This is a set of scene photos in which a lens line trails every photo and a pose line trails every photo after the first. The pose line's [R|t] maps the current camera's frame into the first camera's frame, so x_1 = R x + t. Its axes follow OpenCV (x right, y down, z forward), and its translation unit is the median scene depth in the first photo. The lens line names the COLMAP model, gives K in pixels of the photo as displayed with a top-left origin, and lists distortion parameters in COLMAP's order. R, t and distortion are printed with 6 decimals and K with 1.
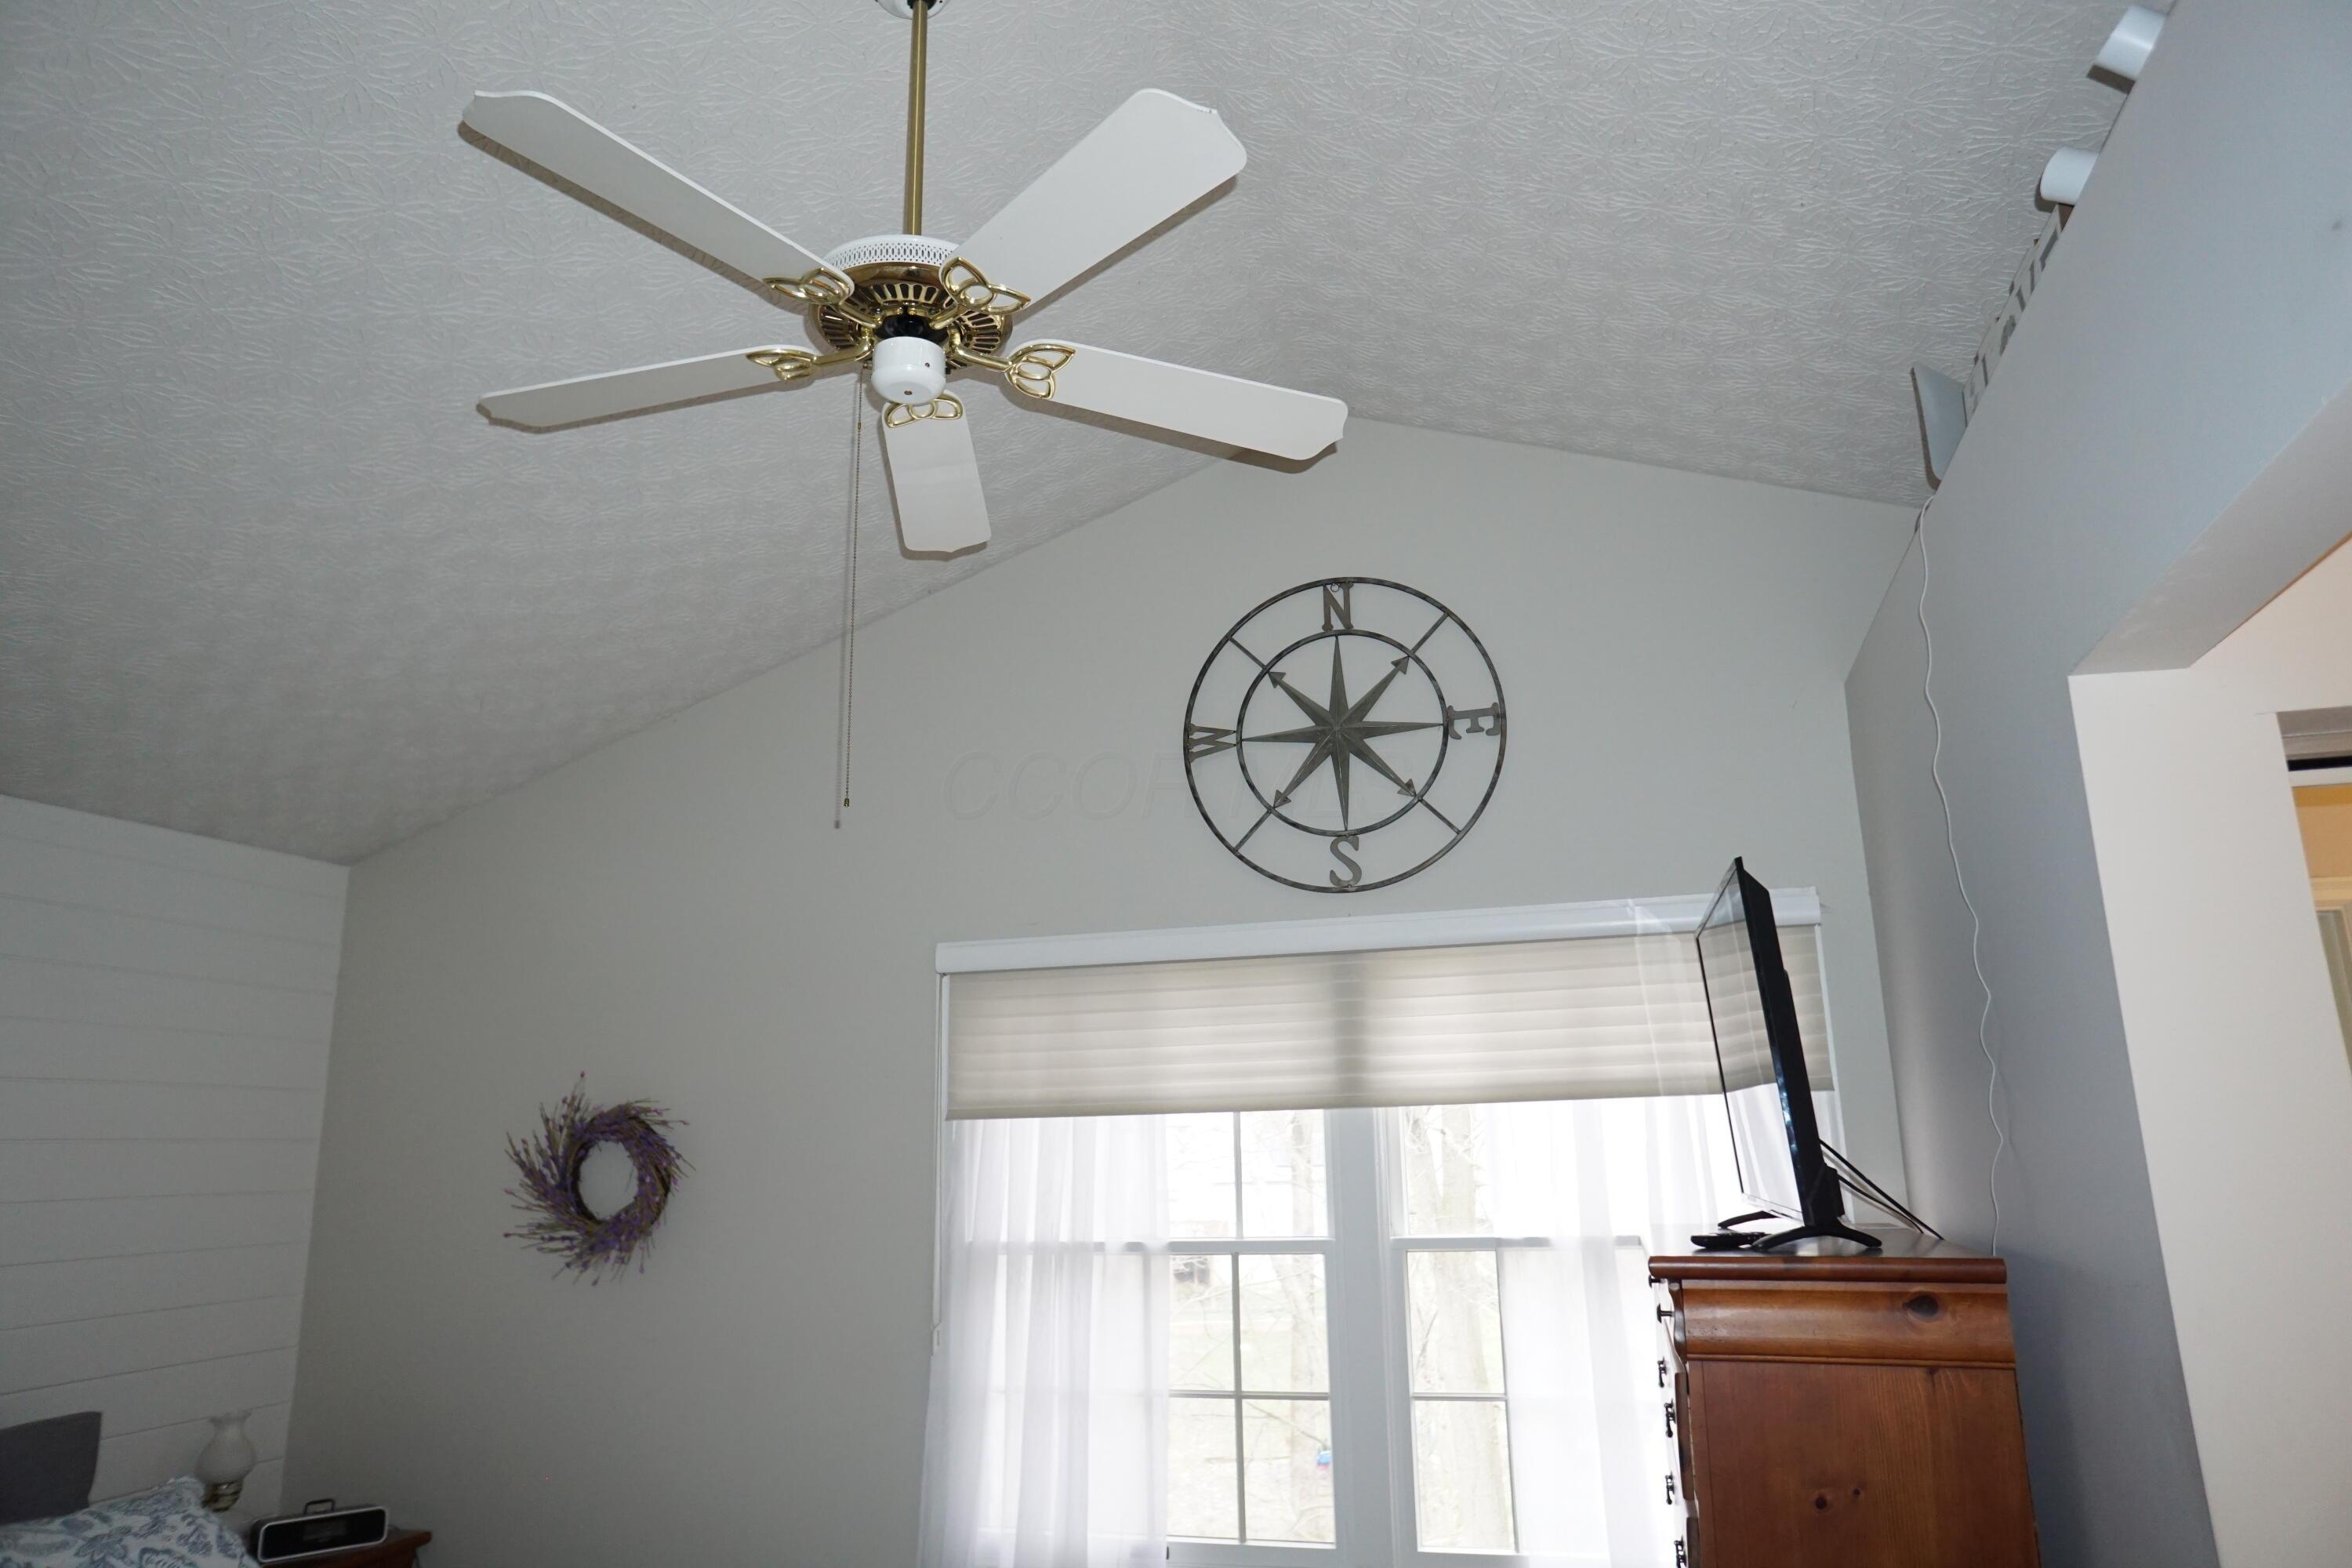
lens RADIAL K [[1593.2, 0, 1170.2], [0, 1593.2, 779.7], [0, 0, 1]] dist [-0.067393, 0.093417]
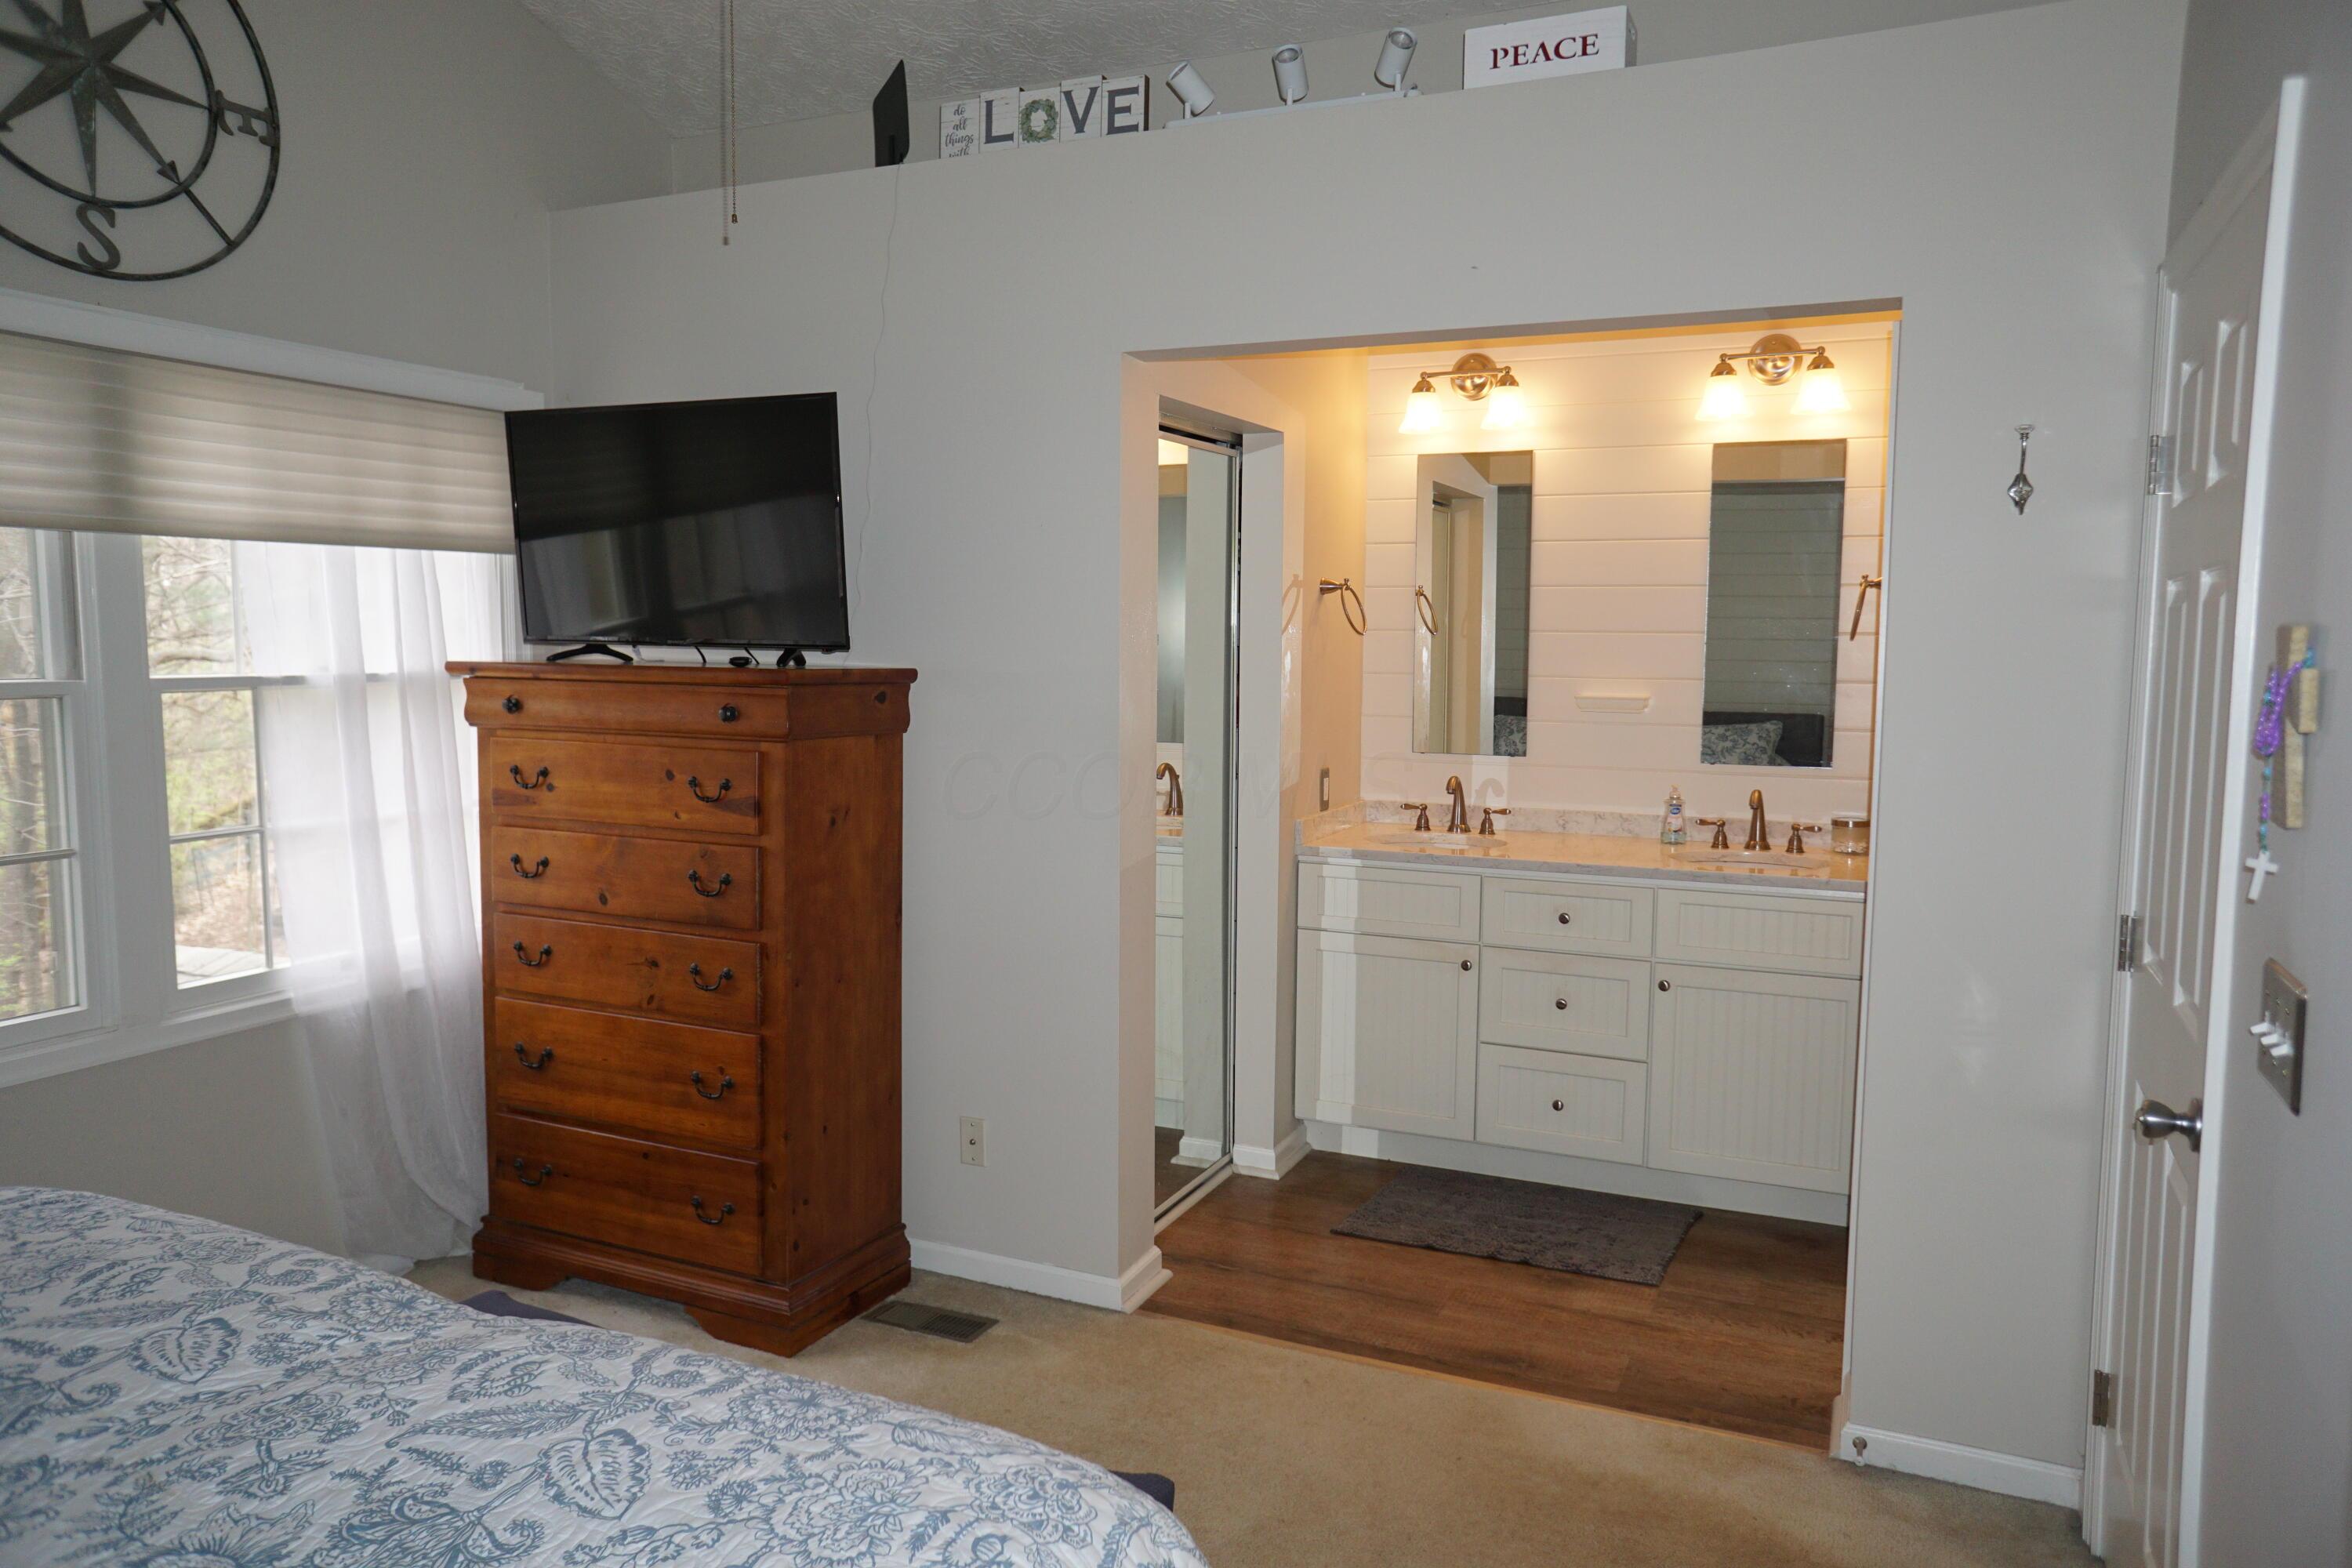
lens RADIAL K [[1593.2, 0, 1170.2], [0, 1593.2, 779.7], [0, 0, 1]] dist [-0.067393, 0.093417]
pose [[0.156506, -0.074477, 0.984865, -0.647553], [-0.251779, 0.961200, 0.112698, 0.091634], [-0.955046, -0.265607, 0.131682, 0.289016]]
